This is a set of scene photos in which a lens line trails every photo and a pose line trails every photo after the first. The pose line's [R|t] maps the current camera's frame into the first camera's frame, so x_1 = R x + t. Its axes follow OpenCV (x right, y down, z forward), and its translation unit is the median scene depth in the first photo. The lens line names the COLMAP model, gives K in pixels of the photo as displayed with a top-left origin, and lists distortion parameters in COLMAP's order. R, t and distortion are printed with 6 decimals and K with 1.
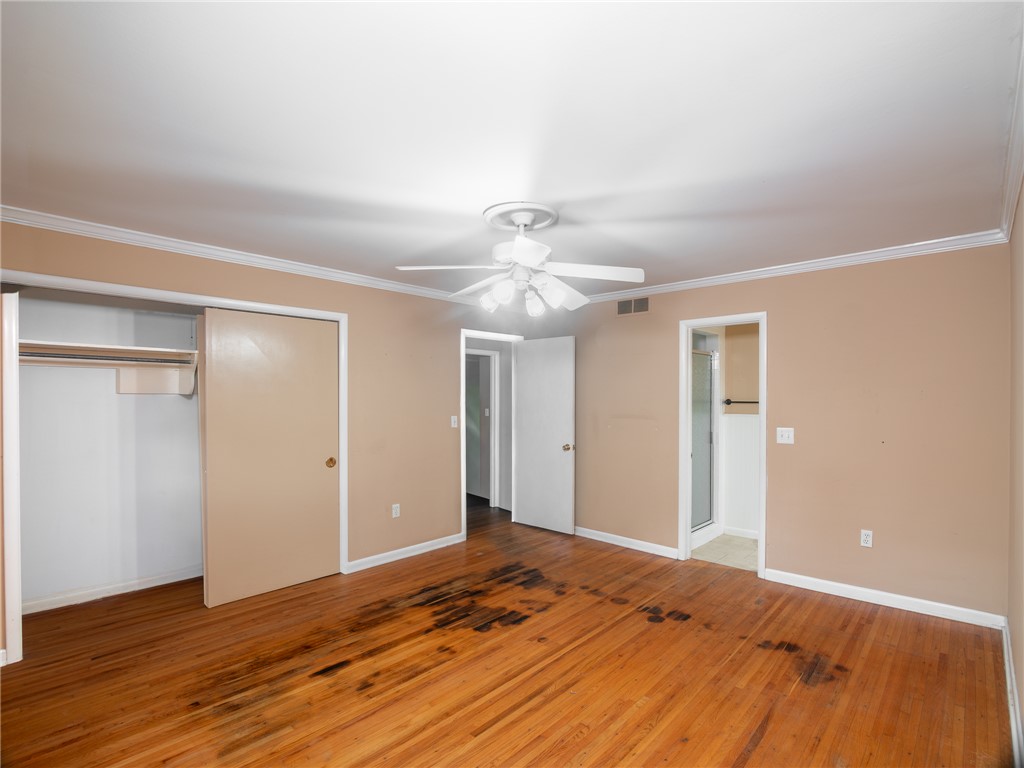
lens RADIAL K [[550.9, 0, 519.0], [0, 550.9, 394.0], [0, 0, 1]] dist [-0.017157, -0.000997]
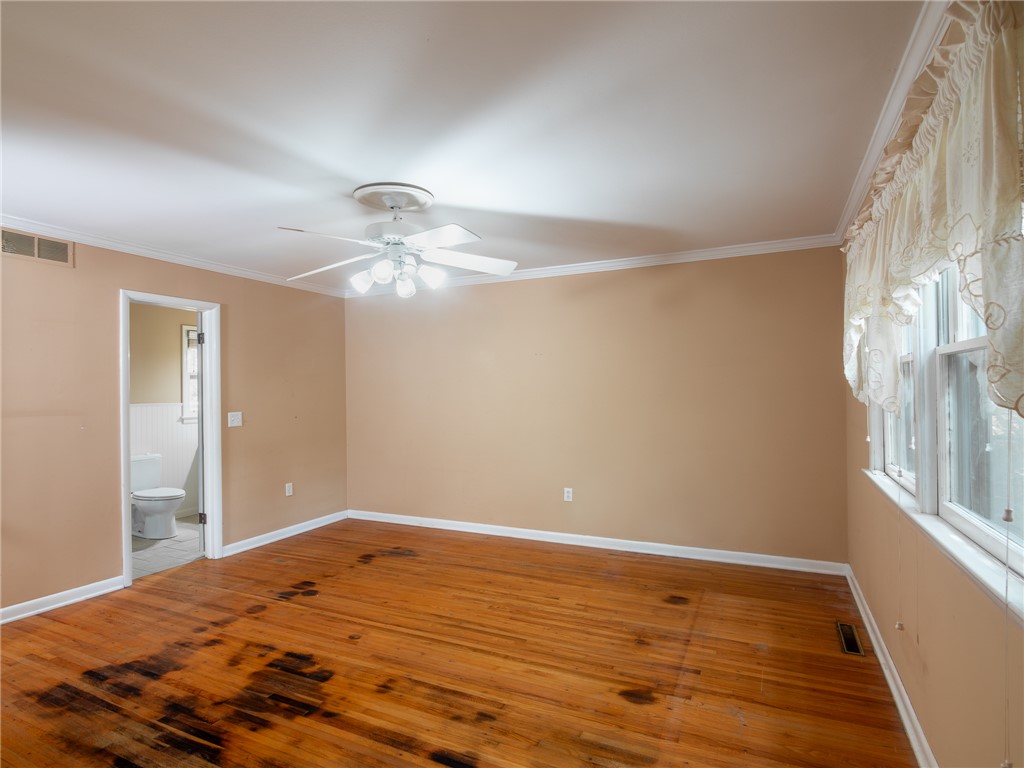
lens RADIAL K [[519.4, 0, 519.2], [0, 519.4, 386.3], [0, 0, 1]] dist [-0.005936, -0.002008]
pose [[-0.328746, 0.012537, 0.944335, -0.813418], [0.009973, 0.999902, -0.009803, 0.028164], [-0.944366, 0.006195, -0.328839, 0.933285]]
